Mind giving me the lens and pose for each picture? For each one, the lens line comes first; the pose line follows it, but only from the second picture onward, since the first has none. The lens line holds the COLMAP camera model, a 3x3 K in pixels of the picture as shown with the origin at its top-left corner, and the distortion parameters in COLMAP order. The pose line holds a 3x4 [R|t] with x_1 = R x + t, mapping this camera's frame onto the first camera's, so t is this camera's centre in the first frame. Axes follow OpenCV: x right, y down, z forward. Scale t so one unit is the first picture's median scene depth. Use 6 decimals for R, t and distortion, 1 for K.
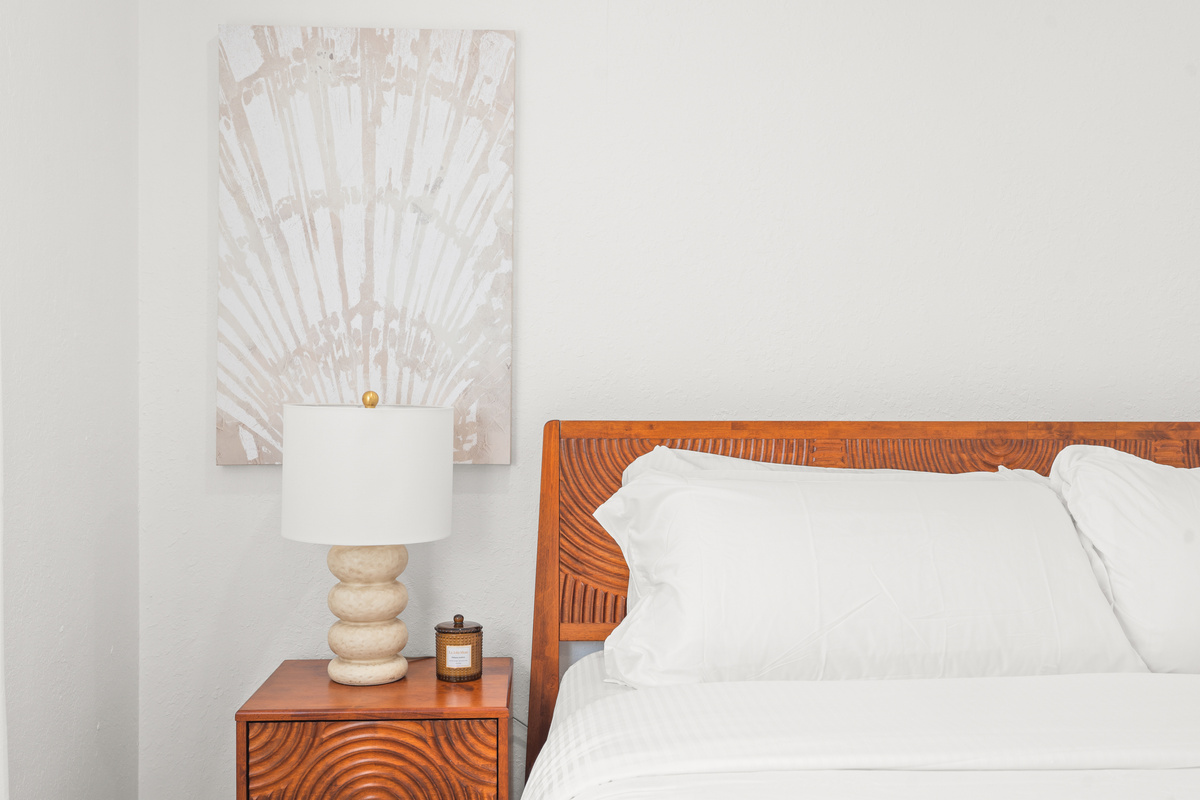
lens RADIAL K [[1184.9, 0, 600.0], [0, 1184.9, 397.1], [0, 0, 1]] dist [0.017584, 0.000000]
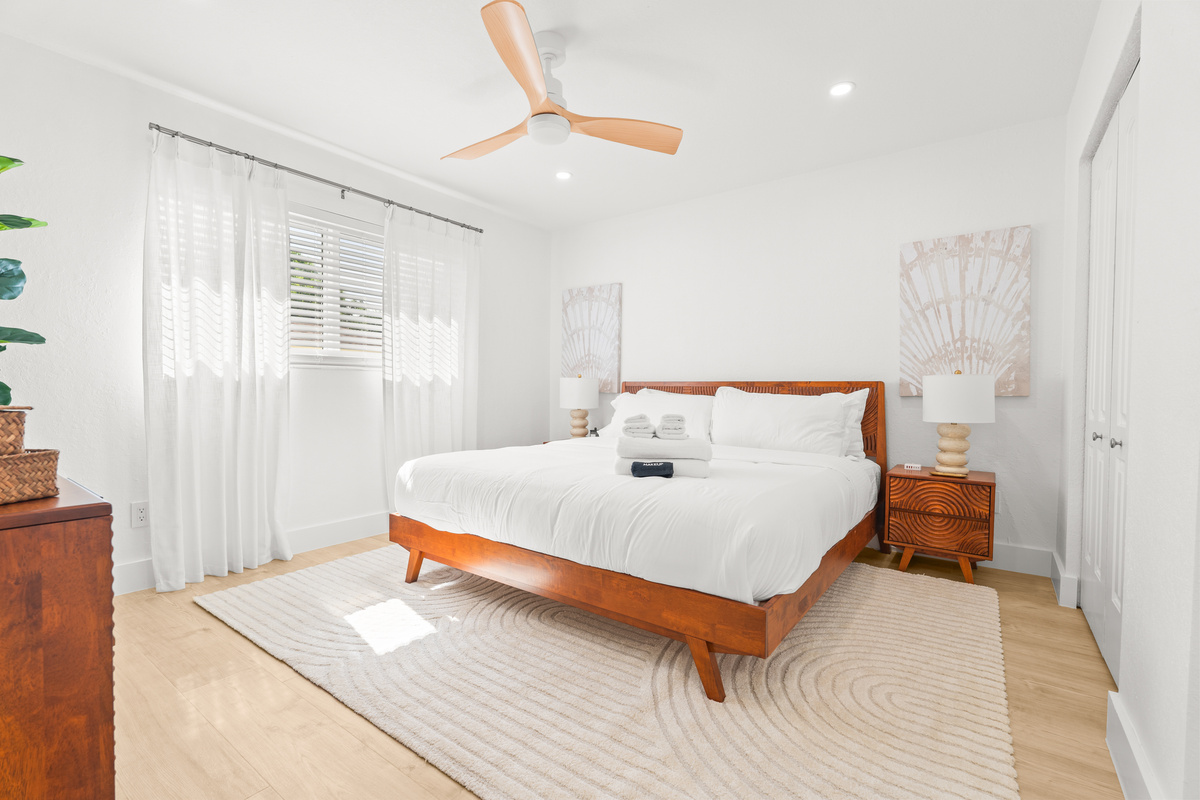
lens RADIAL K [[530.0, 0, 595.6], [0, 530.0, 399.3], [0, 0, 1]] dist [0.000789, -0.000106]
pose [[0.771877, 0.016846, -0.635548, 0.999150], [-0.004603, 0.999771, 0.020910, 0.041820], [0.635755, -0.013214, 0.771778, -0.414805]]
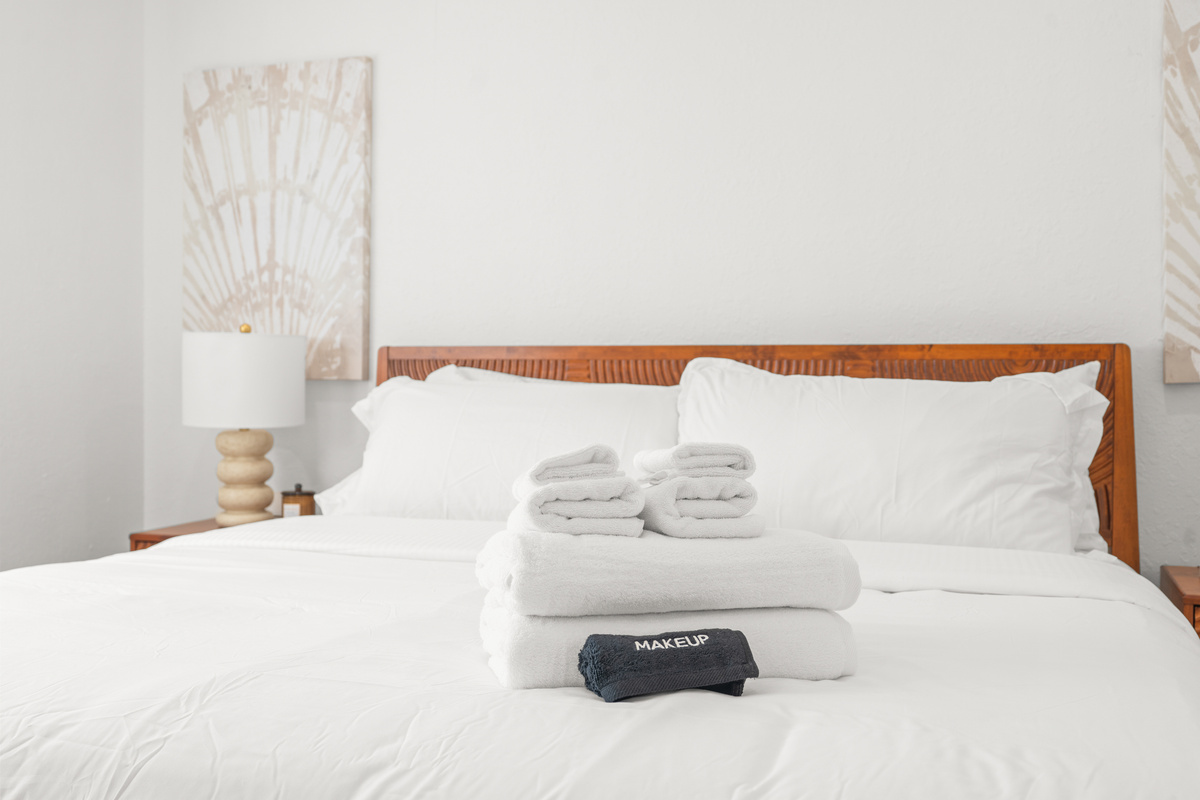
lens RADIAL K [[1184.9, 0, 598.0], [0, 1184.9, 396.3], [0, 0, 1]] dist [0.017584, 0.000000]
pose [[0.929469, 0.008254, -0.368809, 0.673990], [-0.003669, 0.999907, 0.013133, 0.057355], [0.368883, -0.010854, 0.929412, -0.153934]]
